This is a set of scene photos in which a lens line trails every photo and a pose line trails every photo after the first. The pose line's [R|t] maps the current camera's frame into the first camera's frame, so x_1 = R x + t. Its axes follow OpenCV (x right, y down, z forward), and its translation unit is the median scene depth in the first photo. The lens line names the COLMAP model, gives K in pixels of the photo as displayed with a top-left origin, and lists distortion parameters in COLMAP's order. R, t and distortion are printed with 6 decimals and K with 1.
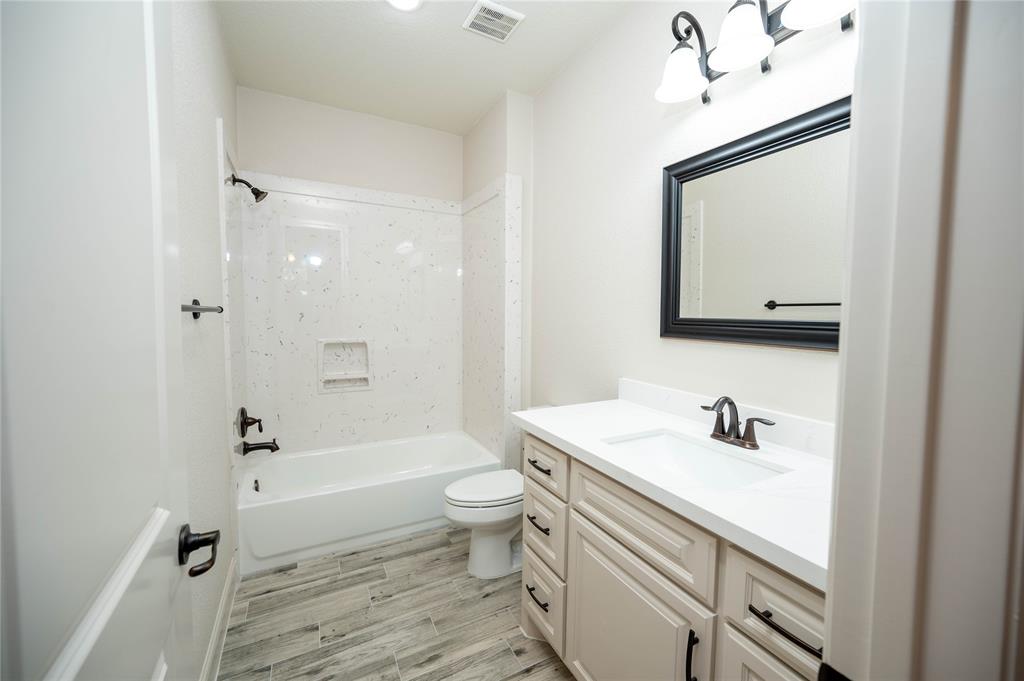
lens RADIAL K [[403.4, 0, 514.2], [0, 403.4, 336.1], [0, 0, 1]] dist [-0.001604, 0.000106]
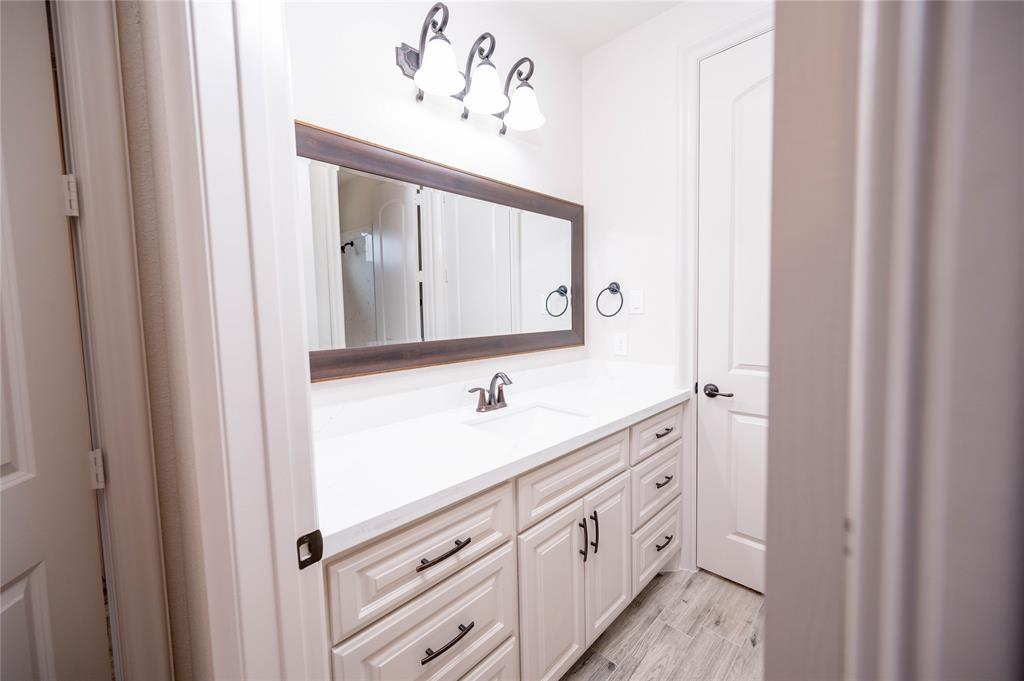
lens RADIAL K [[403.4, 0, 514.2], [0, 403.4, 336.1], [0, 0, 1]] dist [-0.001604, 0.000106]
pose [[-0.313242, -0.064660, 0.947469, -0.656036], [0.079701, 0.992370, 0.094074, -0.079877], [-0.946323, 0.104982, -0.305699, 1.256255]]
